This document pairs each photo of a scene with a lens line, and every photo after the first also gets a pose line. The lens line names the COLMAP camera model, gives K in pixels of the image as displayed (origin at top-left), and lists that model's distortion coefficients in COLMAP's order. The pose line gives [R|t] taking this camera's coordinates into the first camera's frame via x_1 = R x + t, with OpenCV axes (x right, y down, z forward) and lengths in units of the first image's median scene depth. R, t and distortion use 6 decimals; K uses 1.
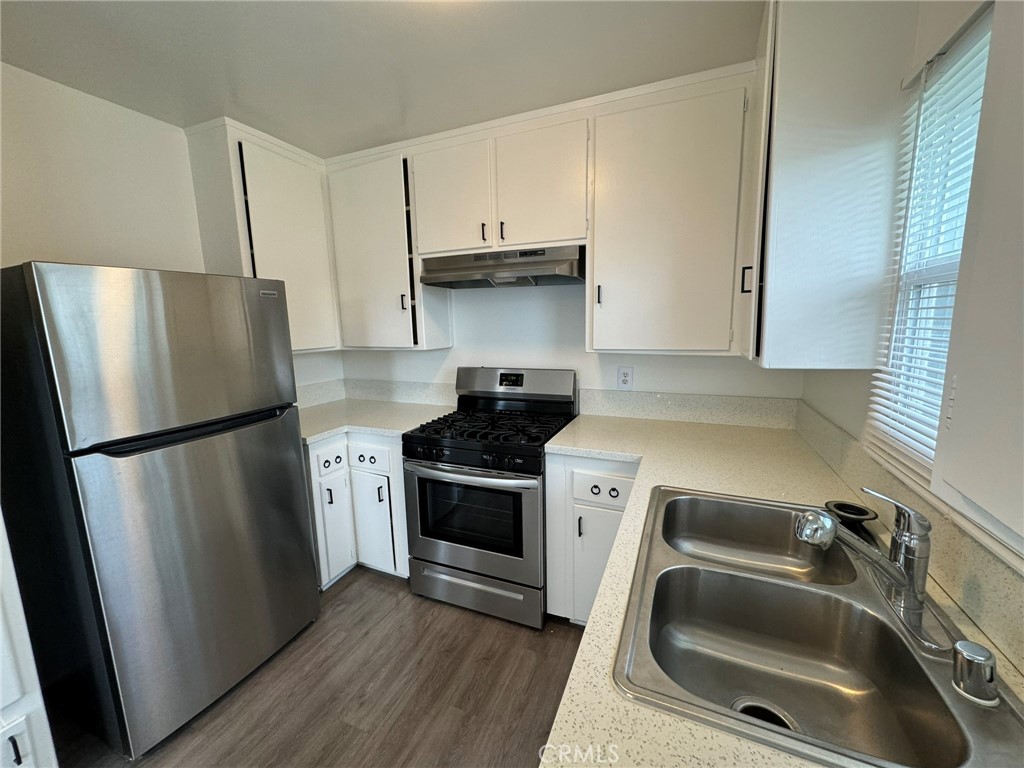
lens RADIAL K [[405.9, 0, 509.8], [0, 405.9, 383.8], [0, 0, 1]] dist [-0.001542, 0.000809]
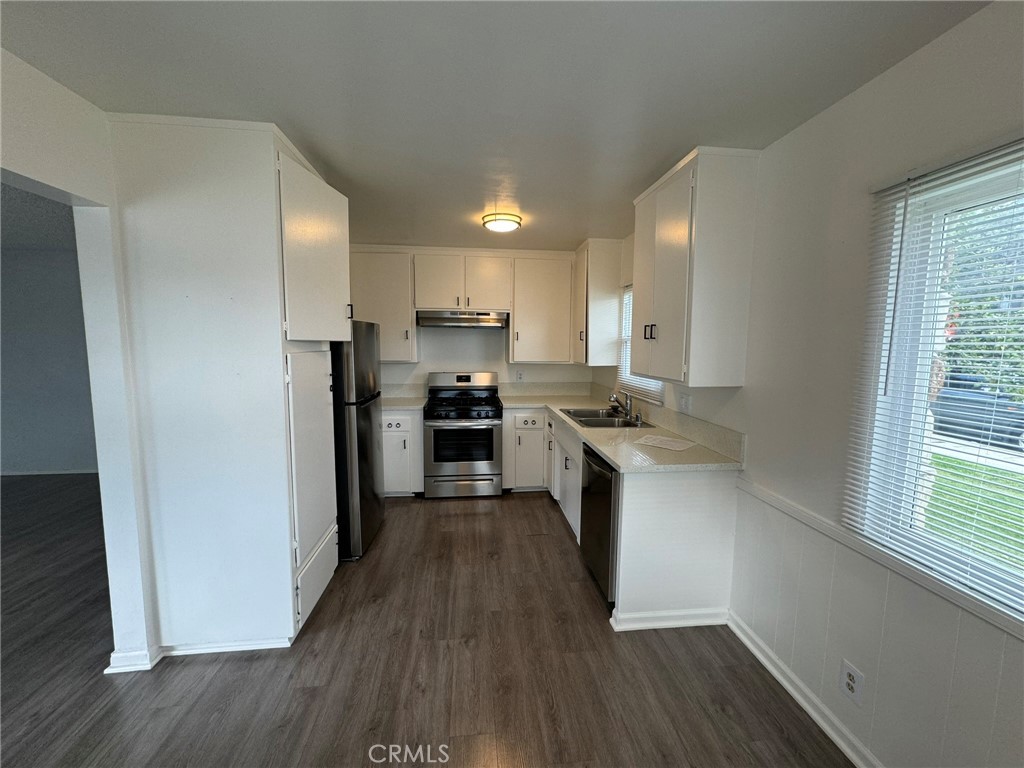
lens RADIAL K [[405.9, 0, 510.2], [0, 405.9, 383.5], [0, 0, 1]] dist [-0.001542, 0.000809]
pose [[0.871440, -0.024164, 0.489907, -0.833166], [0.049965, 0.997963, -0.039654, 0.110984], [-0.487951, 0.059034, 0.870872, -0.811027]]
